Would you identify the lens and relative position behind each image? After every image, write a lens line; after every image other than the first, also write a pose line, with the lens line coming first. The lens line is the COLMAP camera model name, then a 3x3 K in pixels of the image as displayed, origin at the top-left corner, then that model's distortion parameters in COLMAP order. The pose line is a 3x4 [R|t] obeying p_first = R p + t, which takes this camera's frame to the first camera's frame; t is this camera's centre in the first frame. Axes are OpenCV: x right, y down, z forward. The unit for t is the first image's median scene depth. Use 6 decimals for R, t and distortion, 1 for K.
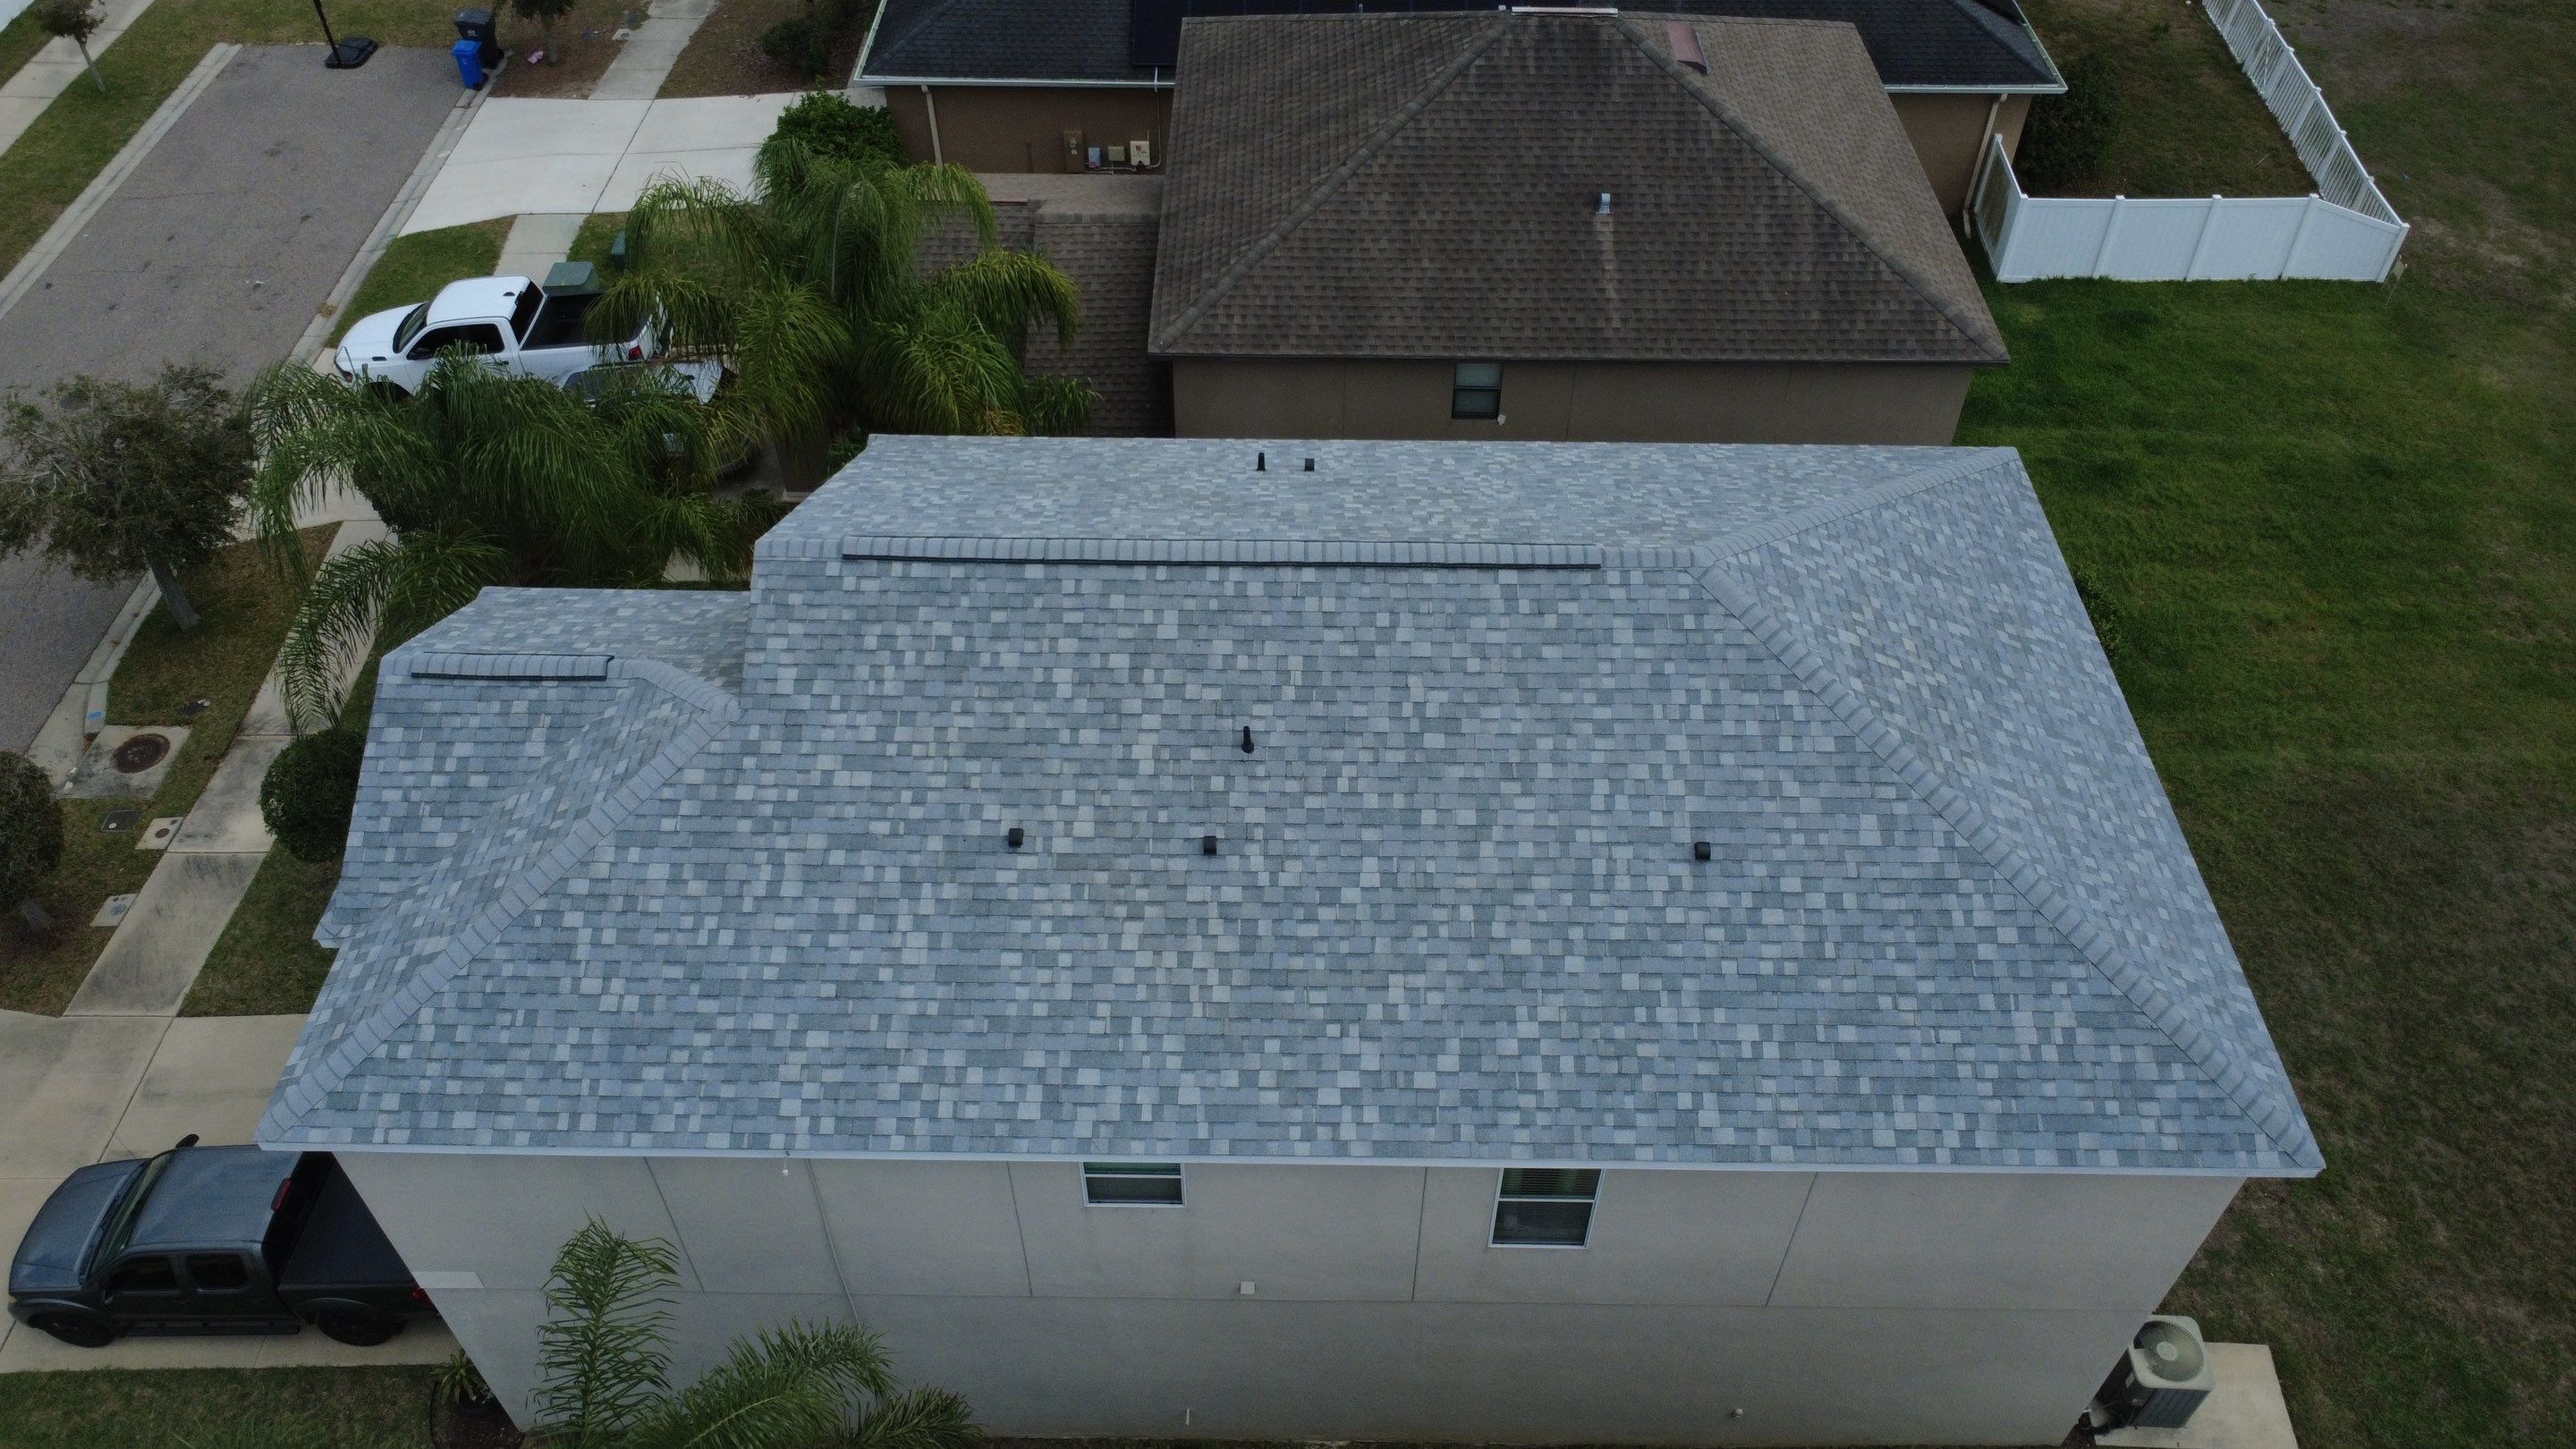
lens RADIAL K [[1869.0, 0, 1283.2], [0, 1869.0, 725.1], [0, 0, 1]] dist [-0.000682, 0.002969]
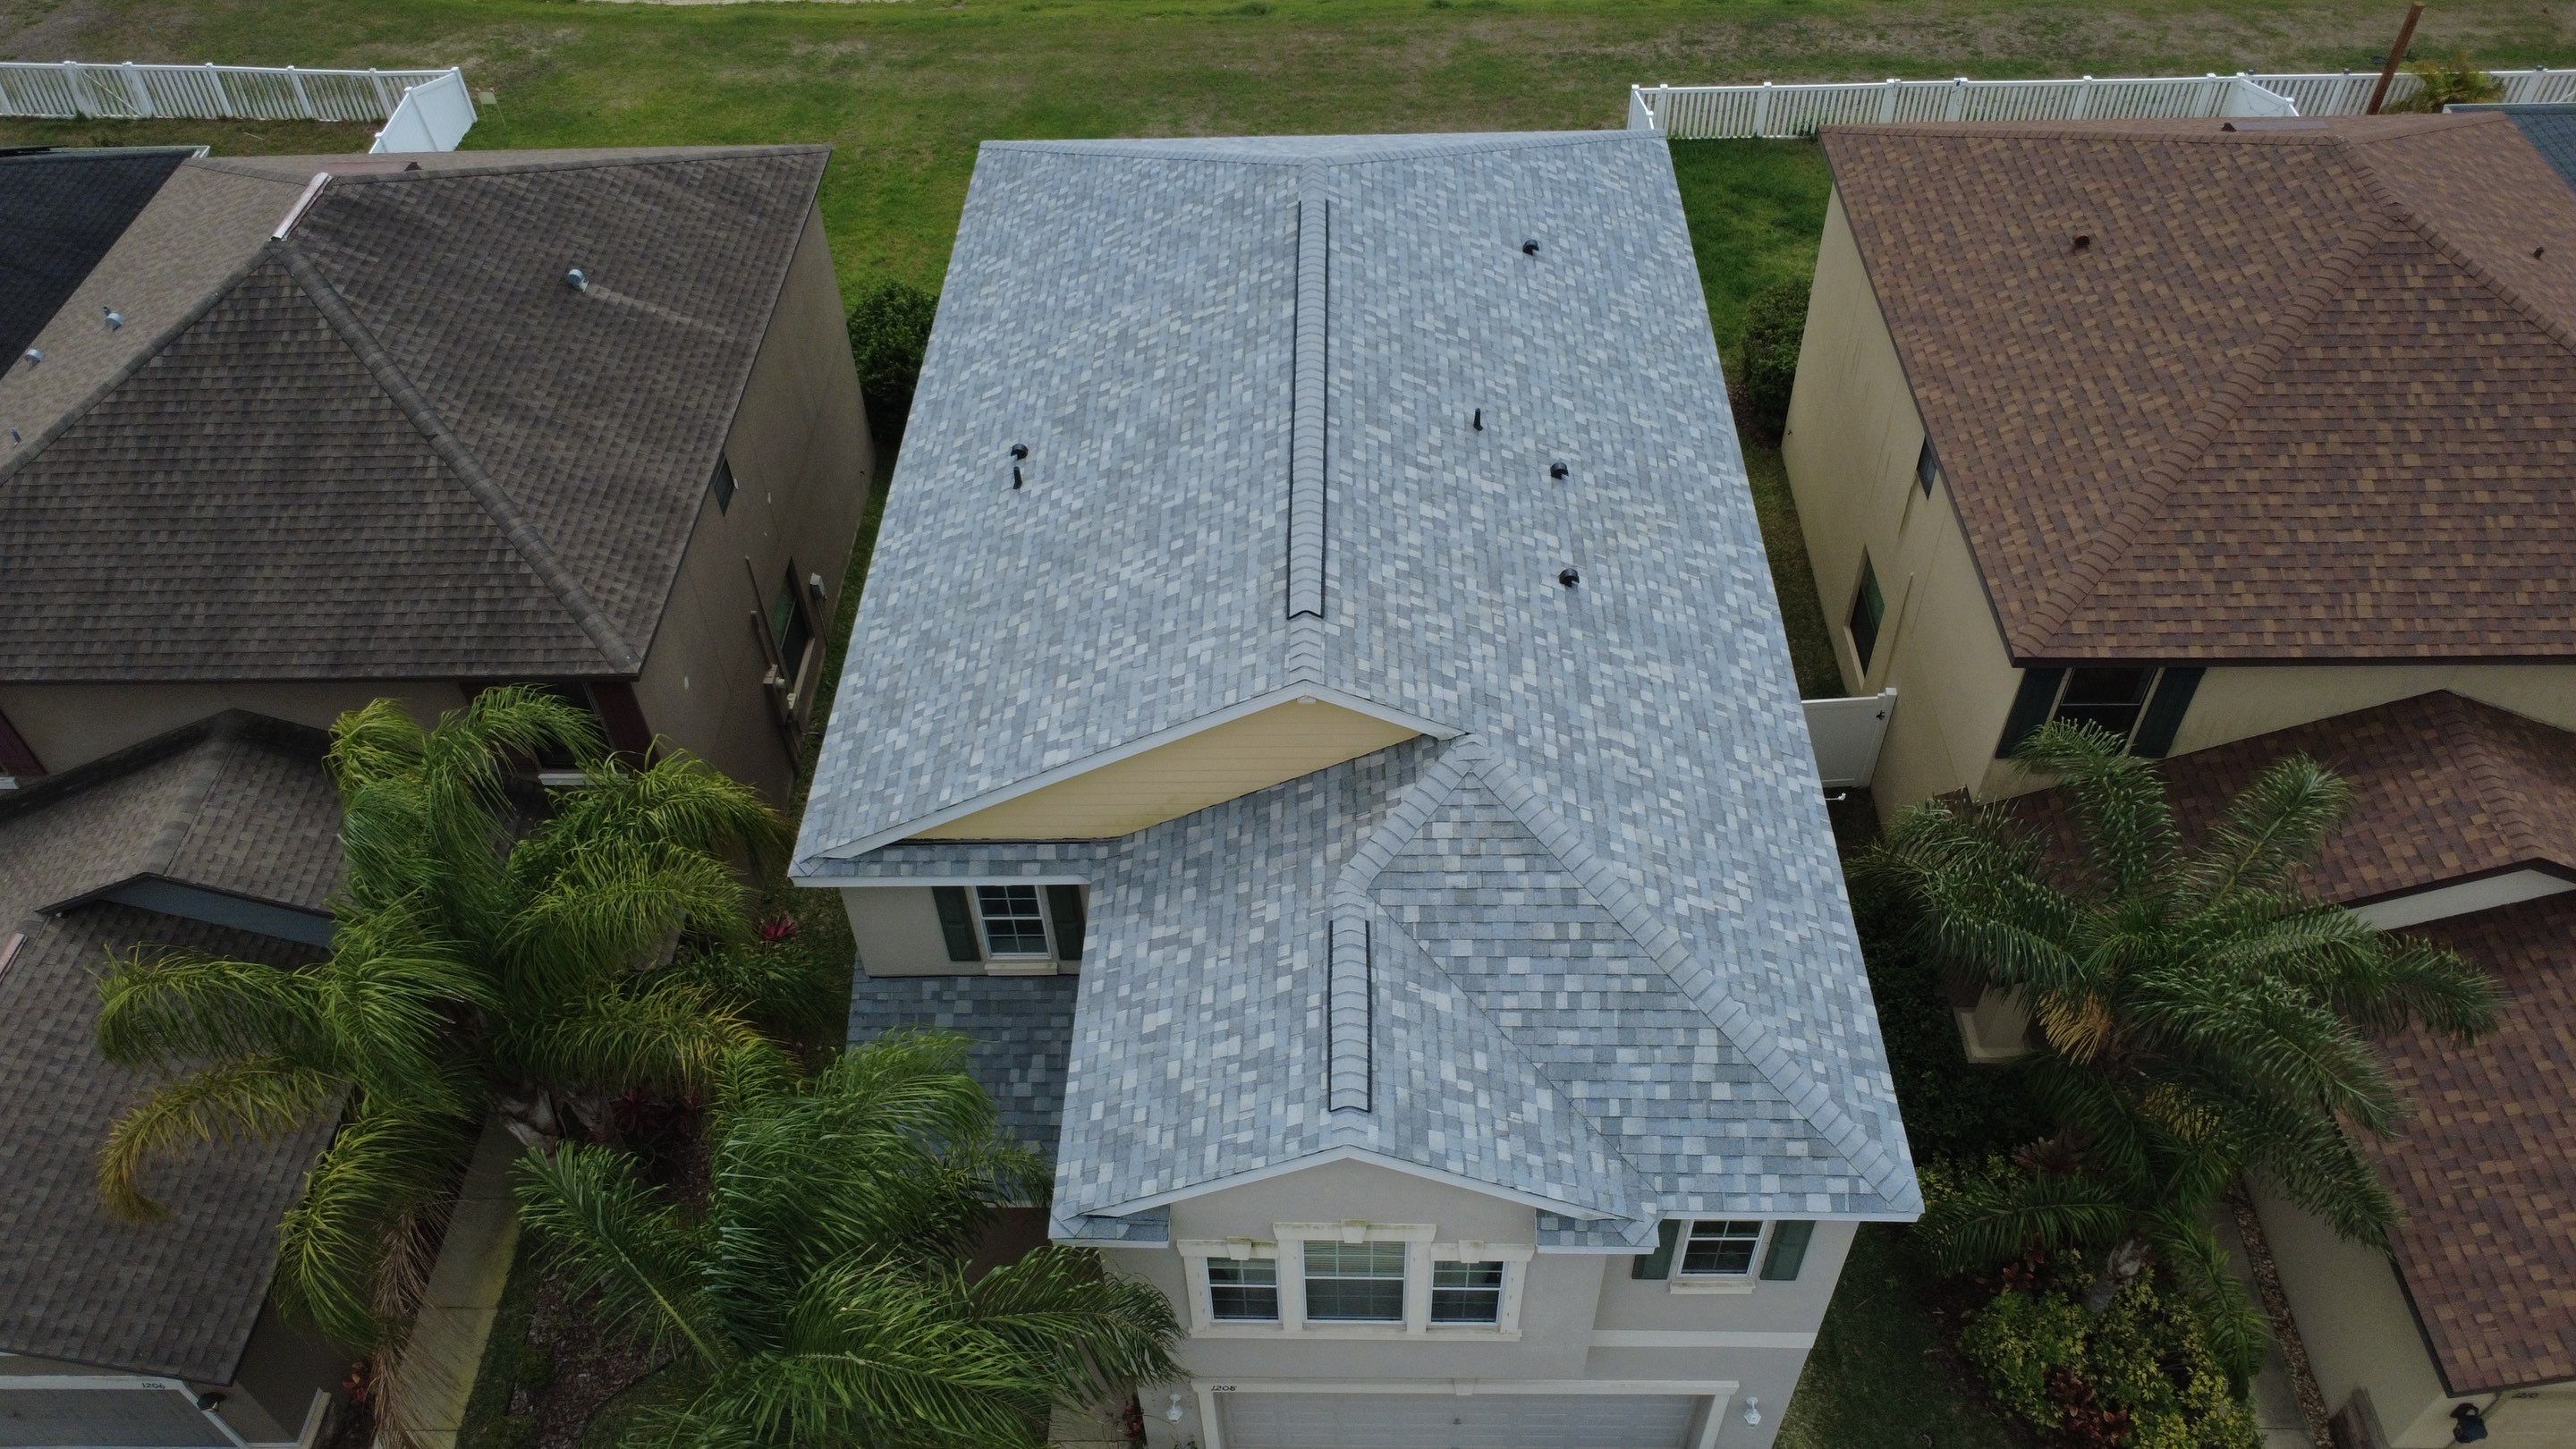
lens RADIAL K [[1869.0, 0, 1284.2], [0, 1869.0, 723.7], [0, 0, 1]] dist [-0.000682, 0.002969]
pose [[0.007074, -0.723613, 0.690170, -0.969927], [0.731287, 0.474486, 0.489982, -0.567042], [-0.682033, 0.501246, 0.532526, 0.552739]]
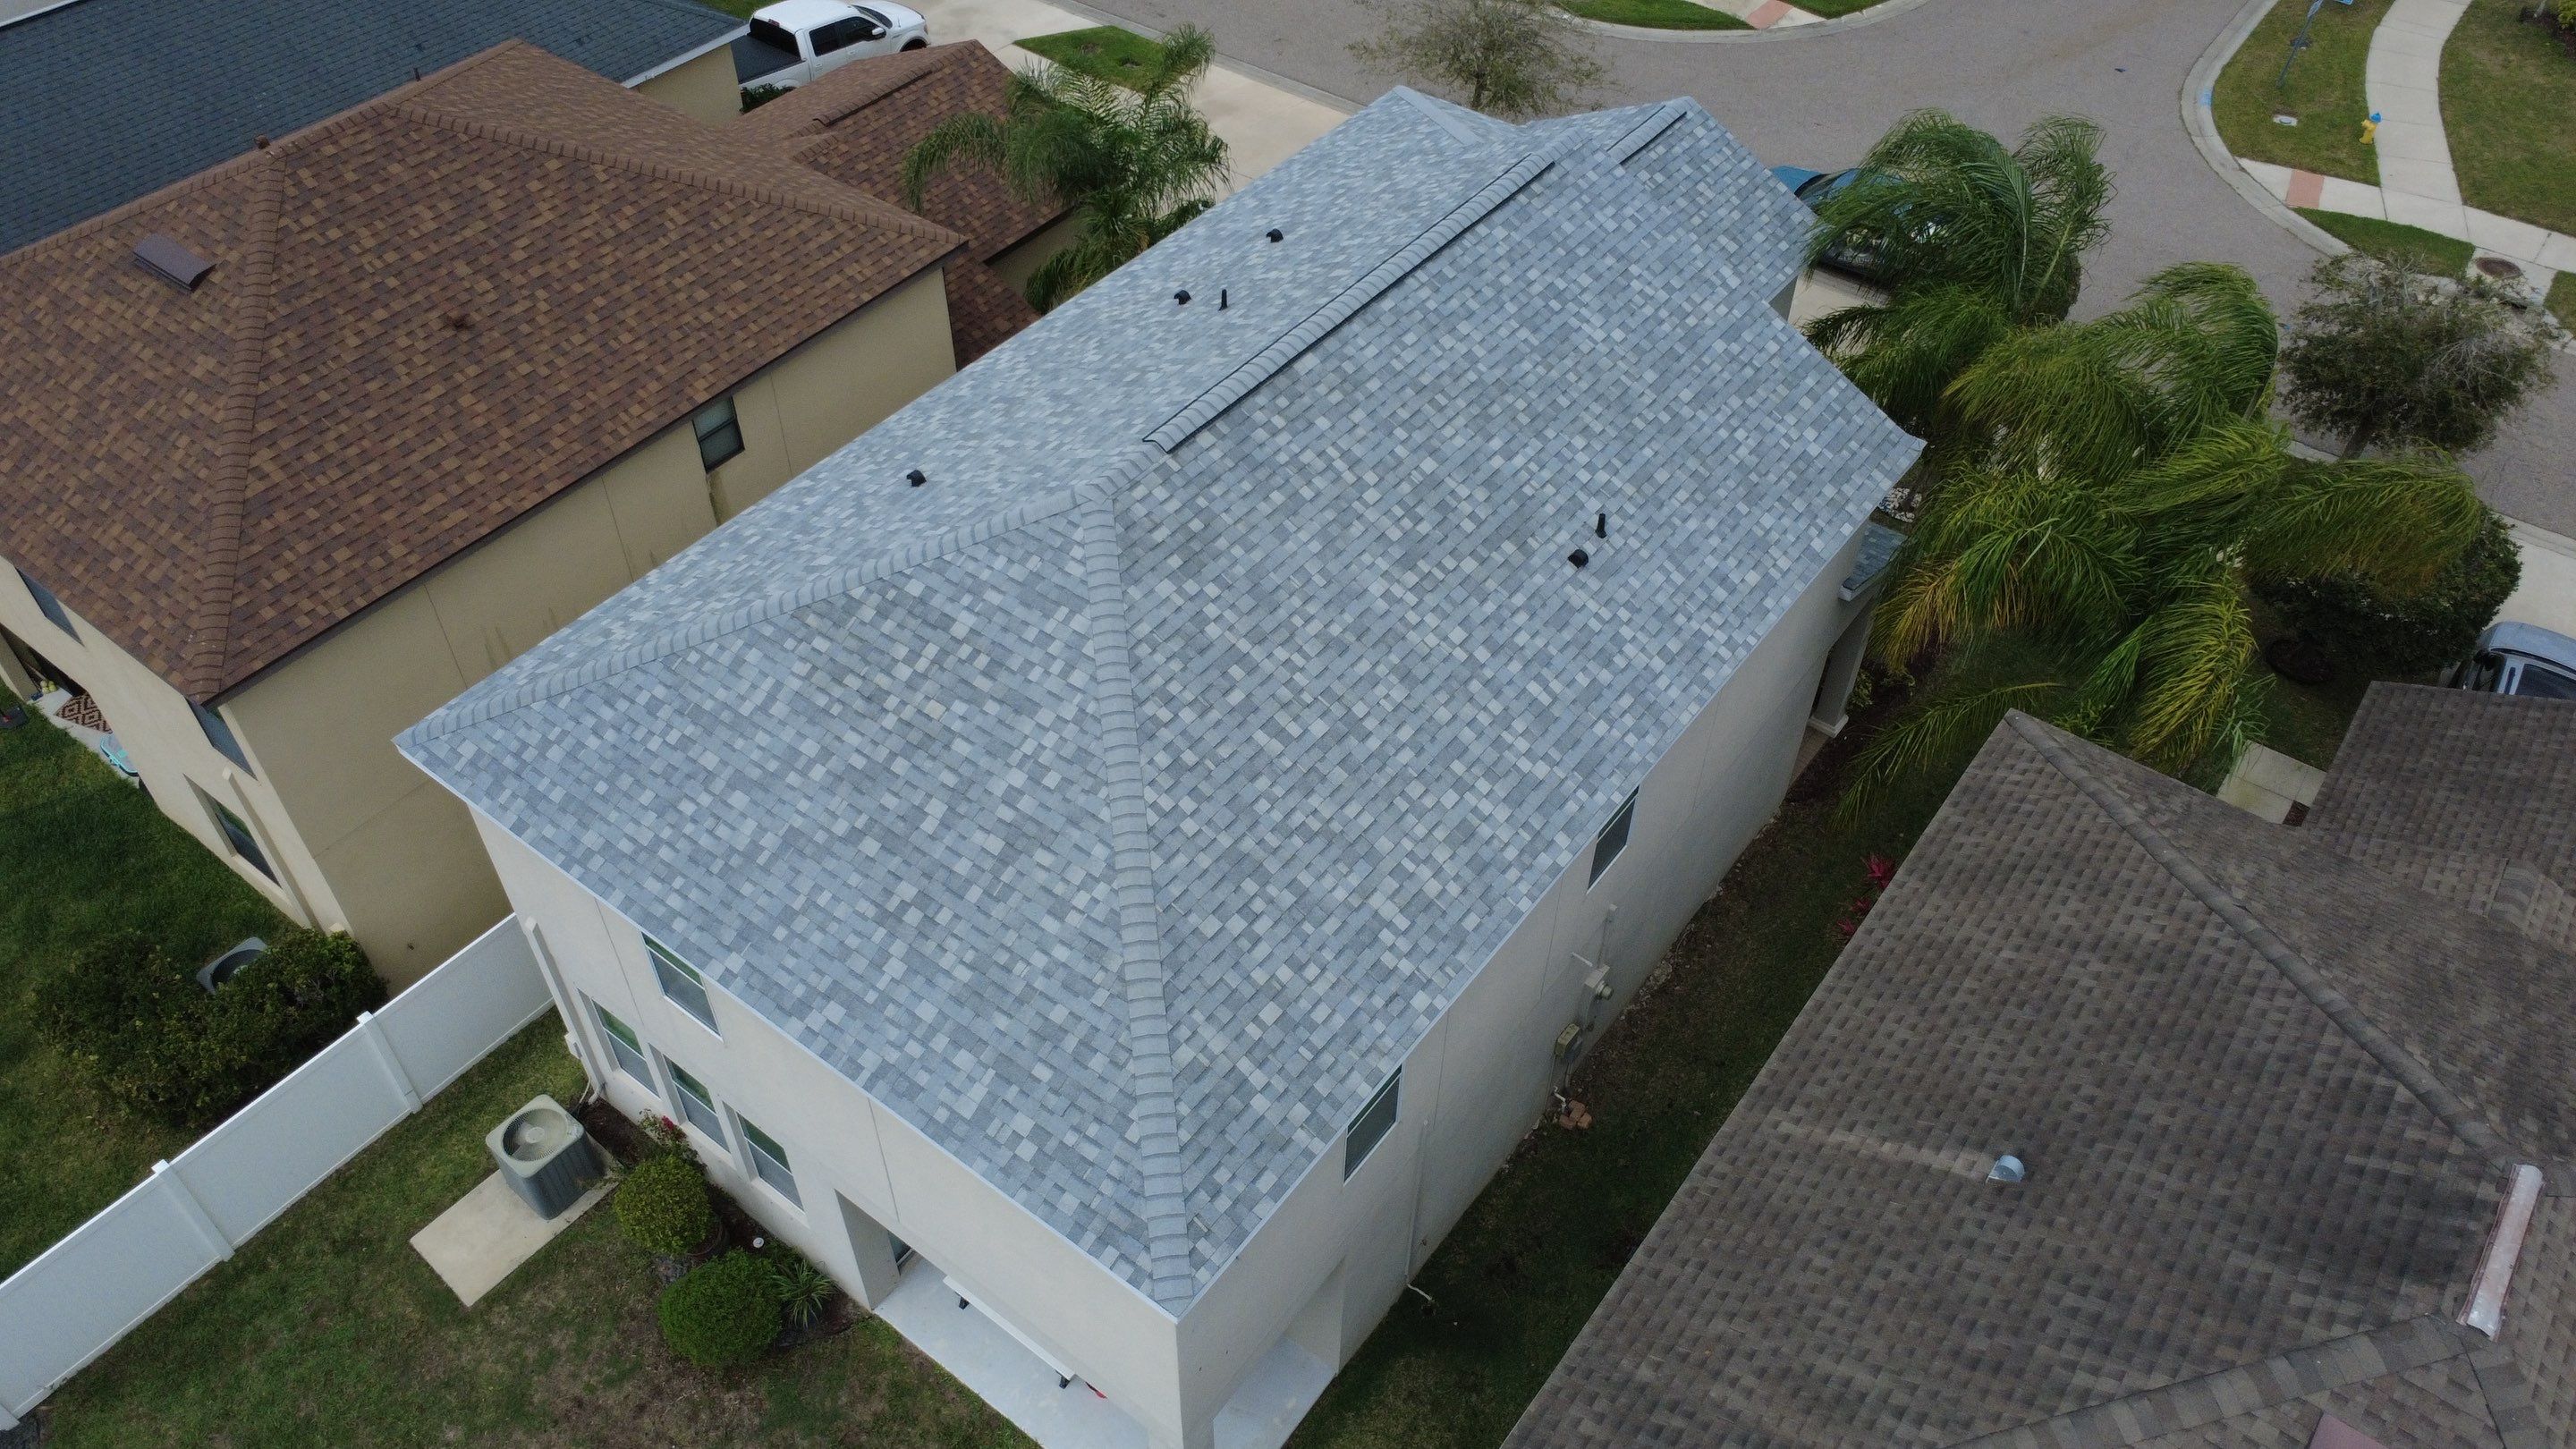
lens RADIAL K [[1869.0, 0, 1286.6], [0, 1869.0, 723.1], [0, 0, 1]] dist [-0.000682, 0.002969]
pose [[-0.591368, 0.565167, -0.575214, 0.832999], [-0.582428, 0.193998, 0.789394, -0.947492], [0.557729, 0.801843, 0.214445, 0.981740]]
